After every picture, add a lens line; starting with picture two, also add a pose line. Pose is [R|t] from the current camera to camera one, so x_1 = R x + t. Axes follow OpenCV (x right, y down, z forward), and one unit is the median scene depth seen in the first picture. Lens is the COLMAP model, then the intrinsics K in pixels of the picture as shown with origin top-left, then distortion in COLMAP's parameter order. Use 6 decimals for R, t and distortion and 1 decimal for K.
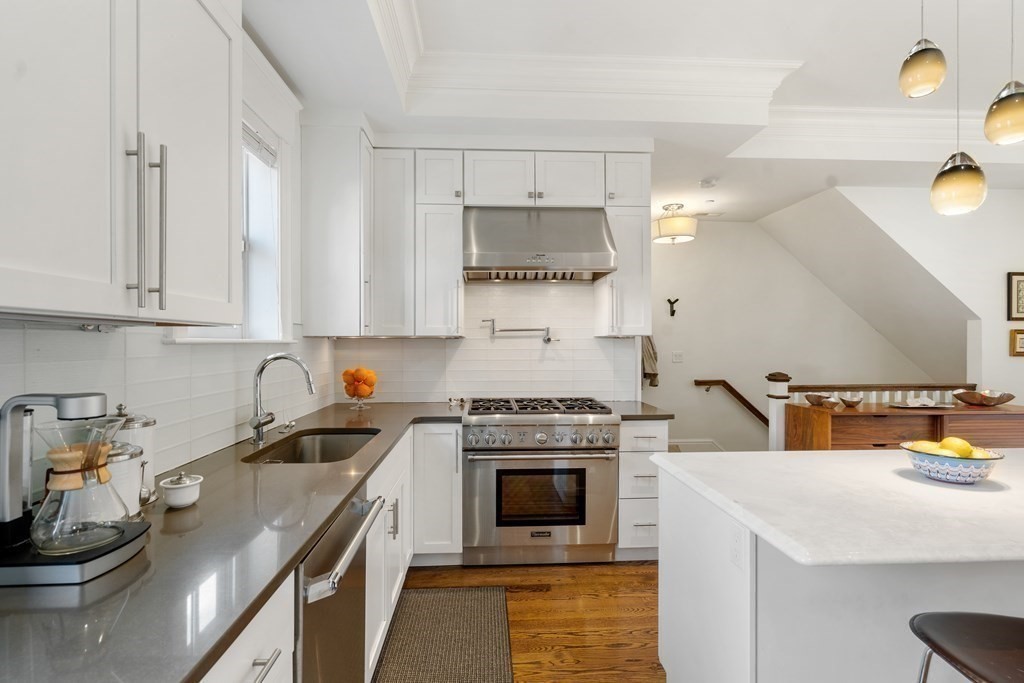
lens RADIAL K [[472.7, 0, 507.8], [0, 472.7, 343.0], [0, 0, 1]] dist [-0.003108, -0.000036]
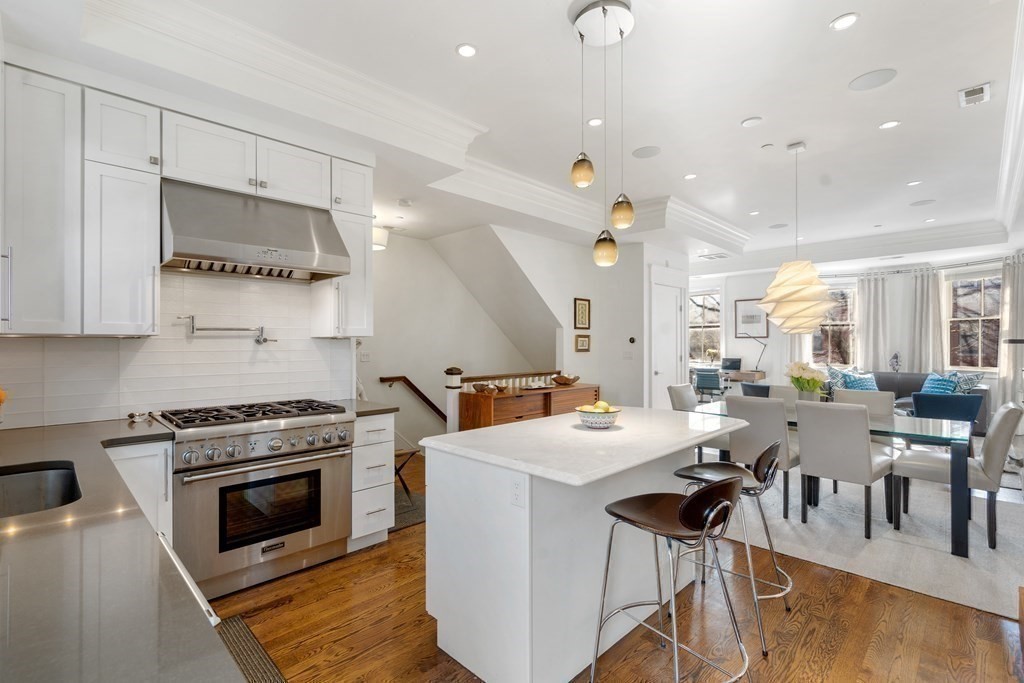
lens RADIAL K [[466.7, 0, 506.8], [0, 466.7, 341.6], [0, 0, 1]] dist [-0.001172, 0.000204]
pose [[0.748593, 0.002045, 0.663026, -0.176944], [0.000474, 0.999993, -0.003619, -0.000741], [-0.663029, 0.003023, 0.748587, -0.002643]]
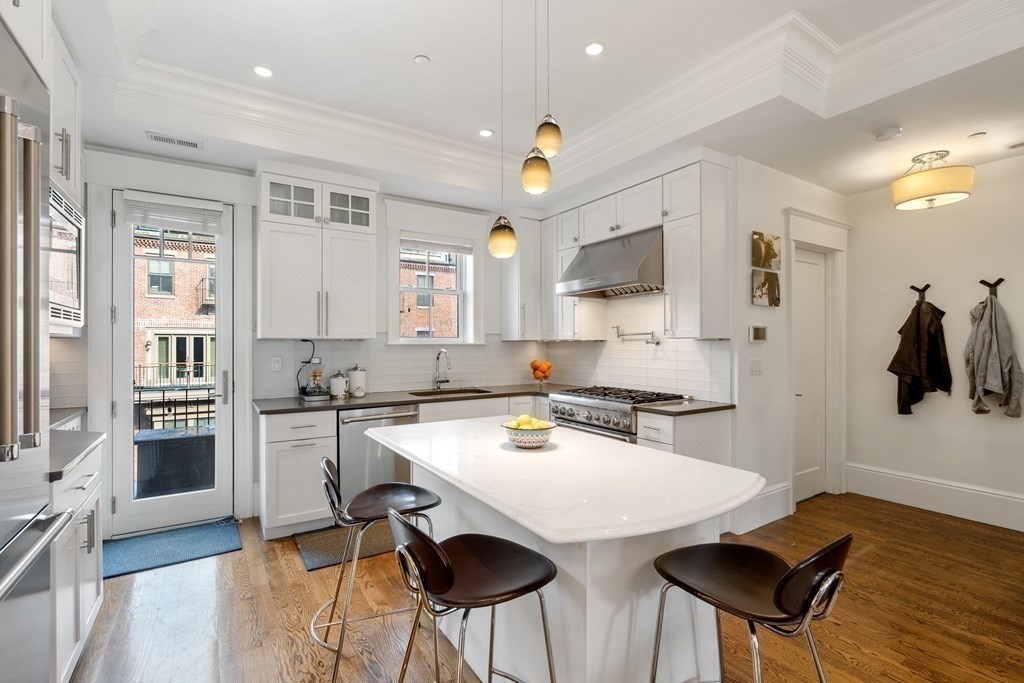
lens RADIAL K [[466.7, 0, 506.8], [0, 466.7, 341.6], [0, 0, 1]] dist [-0.001172, 0.000204]
pose [[0.487230, -0.003982, -0.873265, 0.994290], [-0.001297, 0.999985, -0.005284, -0.001279], [0.873273, 0.003707, 0.487217, 0.135241]]
